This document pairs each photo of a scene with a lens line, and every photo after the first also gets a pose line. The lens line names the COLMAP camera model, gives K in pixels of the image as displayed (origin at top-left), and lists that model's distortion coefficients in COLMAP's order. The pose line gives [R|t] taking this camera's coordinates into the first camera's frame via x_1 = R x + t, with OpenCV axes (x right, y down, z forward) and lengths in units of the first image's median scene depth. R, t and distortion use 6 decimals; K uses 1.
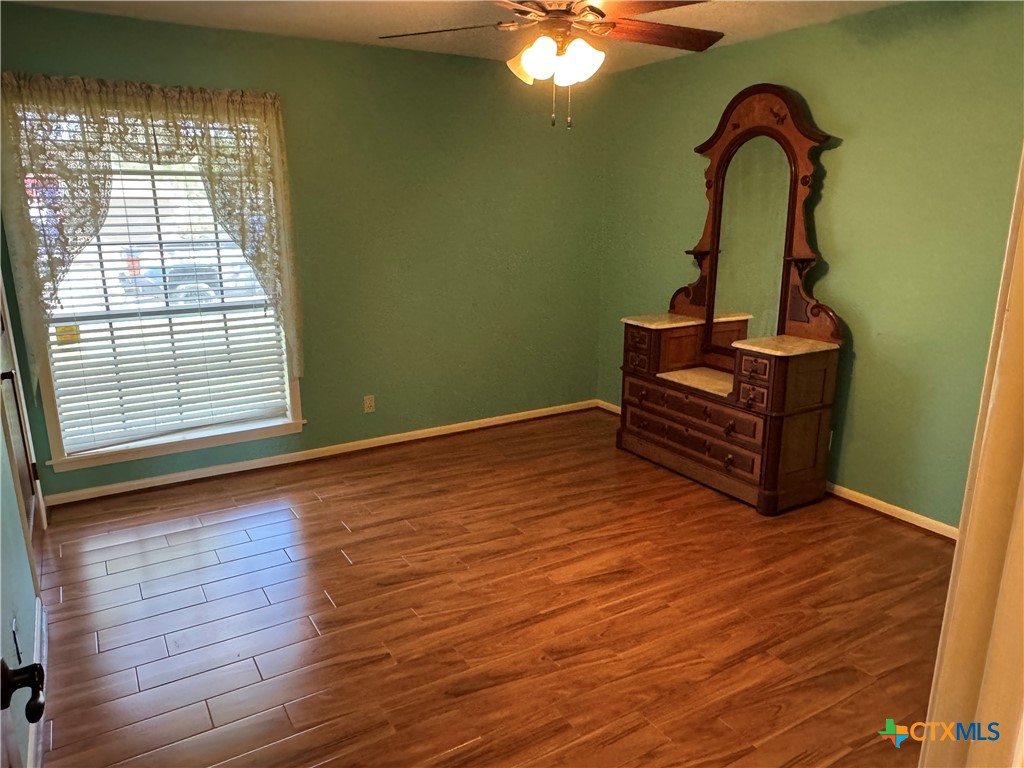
lens RADIAL K [[705.8, 0, 507.6], [0, 705.8, 386.5], [0, 0, 1]] dist [-0.003850, 0.002117]
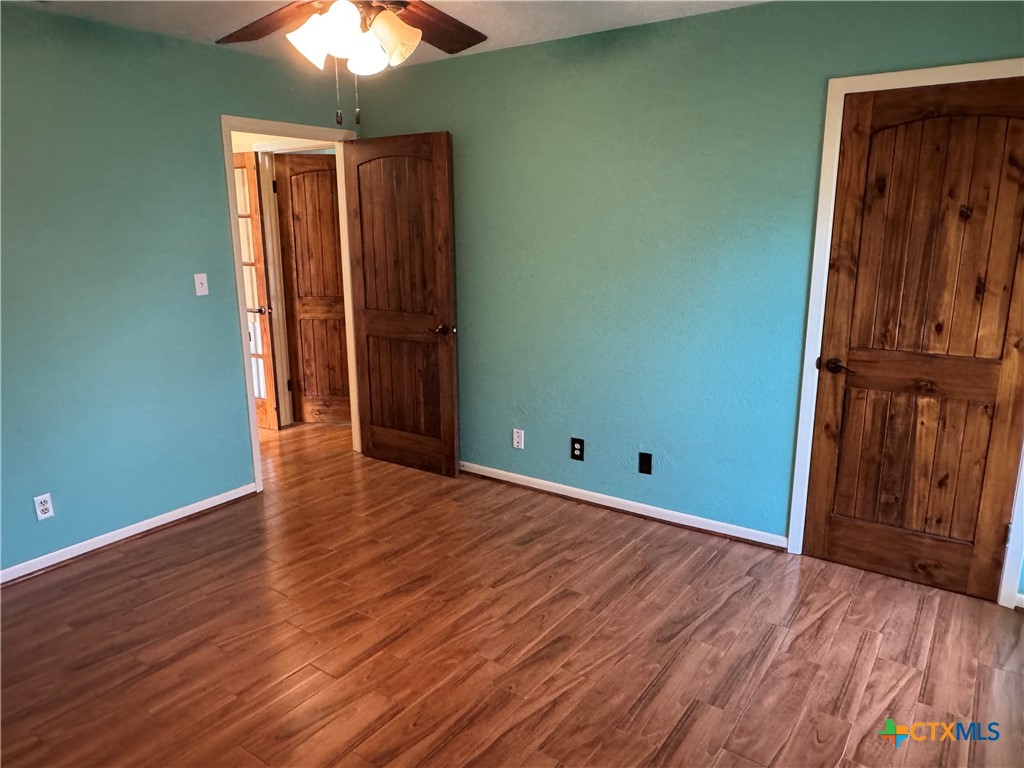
lens RADIAL K [[705.8, 0, 512.6], [0, 705.8, 381.5], [0, 0, 1]] dist [-0.003850, 0.002117]
pose [[-0.916484, 0.099385, -0.387530, 0.198410], [-0.091006, 0.891468, 0.443849, -0.402174], [0.389583, 0.442049, -0.807972, 1.518831]]
